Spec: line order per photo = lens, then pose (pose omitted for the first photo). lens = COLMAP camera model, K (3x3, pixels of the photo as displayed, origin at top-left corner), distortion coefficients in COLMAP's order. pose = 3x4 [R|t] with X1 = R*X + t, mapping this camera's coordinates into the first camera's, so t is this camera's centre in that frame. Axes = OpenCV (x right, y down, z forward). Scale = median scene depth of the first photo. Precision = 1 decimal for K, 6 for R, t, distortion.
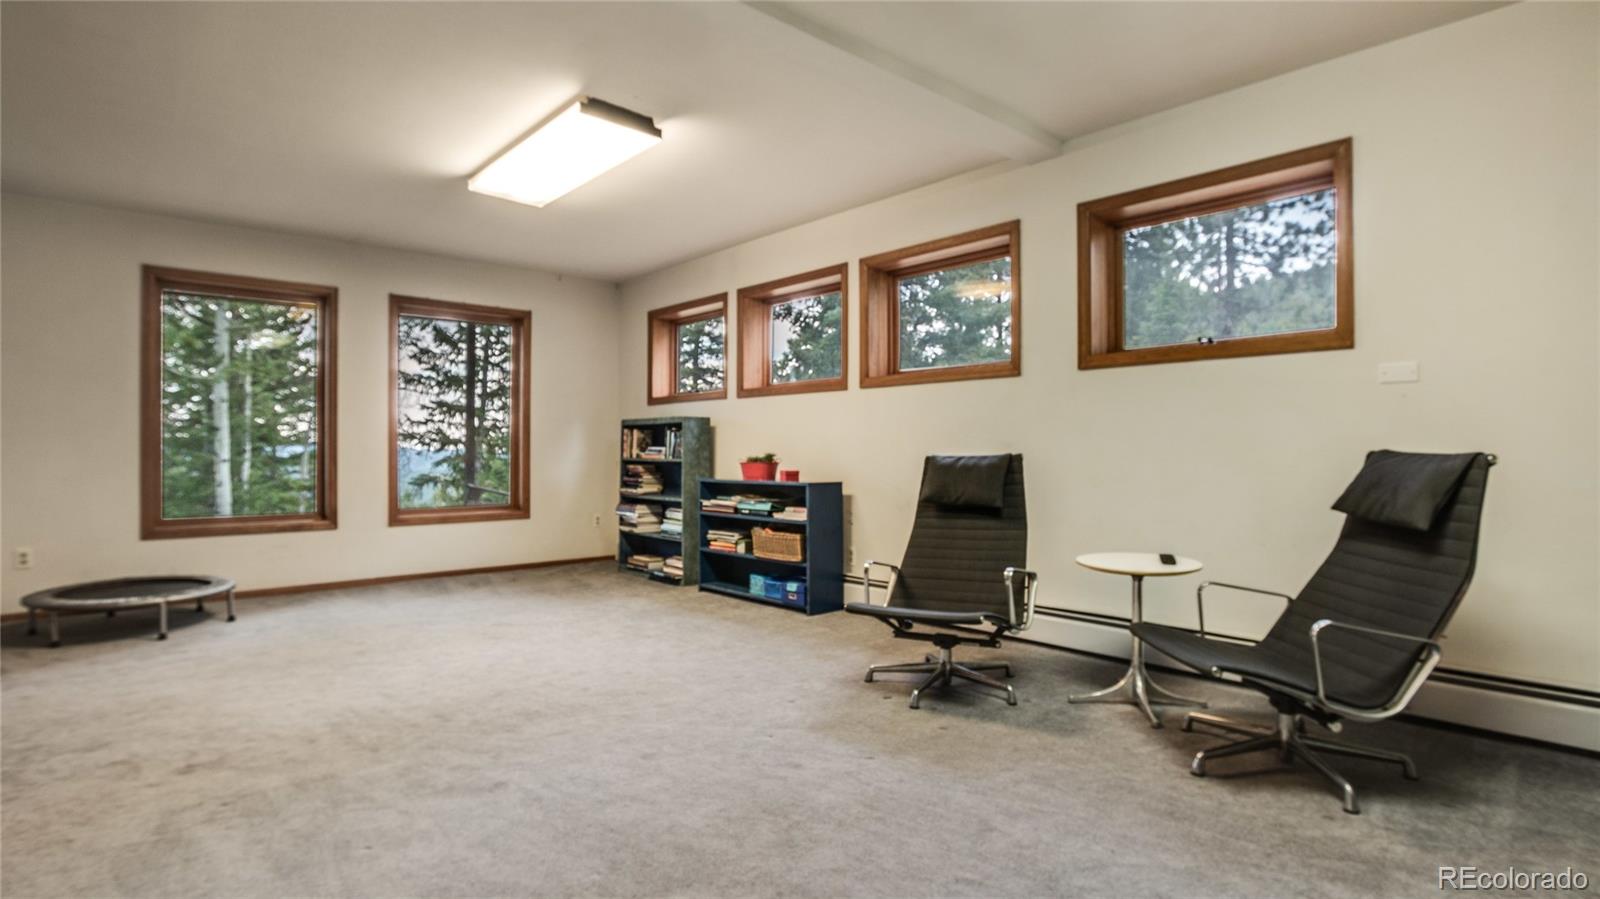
lens RADIAL K [[752.5, 0, 803.5], [0, 752.5, 457.4], [0, 0, 1]] dist [-0.003515, -0.000222]
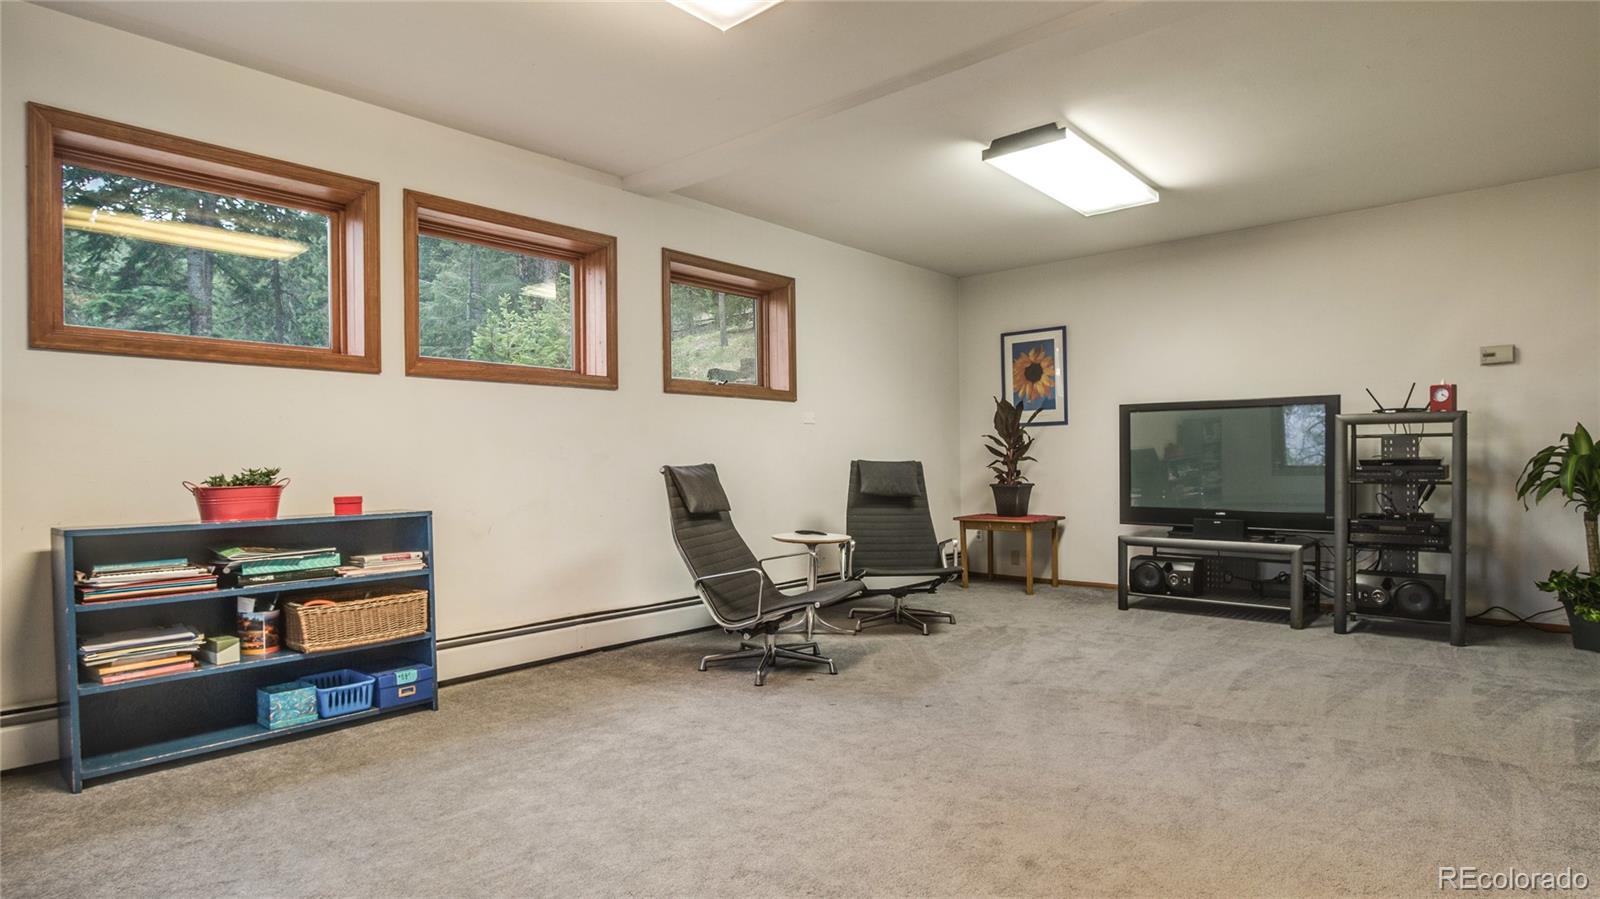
lens RADIAL K [[853.6, 0, 781.4], [0, 853.6, 471.5], [0, 0, 1]] dist [0.012941, 0.000056]
pose [[-0.047727, 0.000319, 0.998860, -0.729148], [0.024725, 0.999694, 0.000862, 0.005546], [-0.998554, 0.024738, -0.047720, 0.693875]]
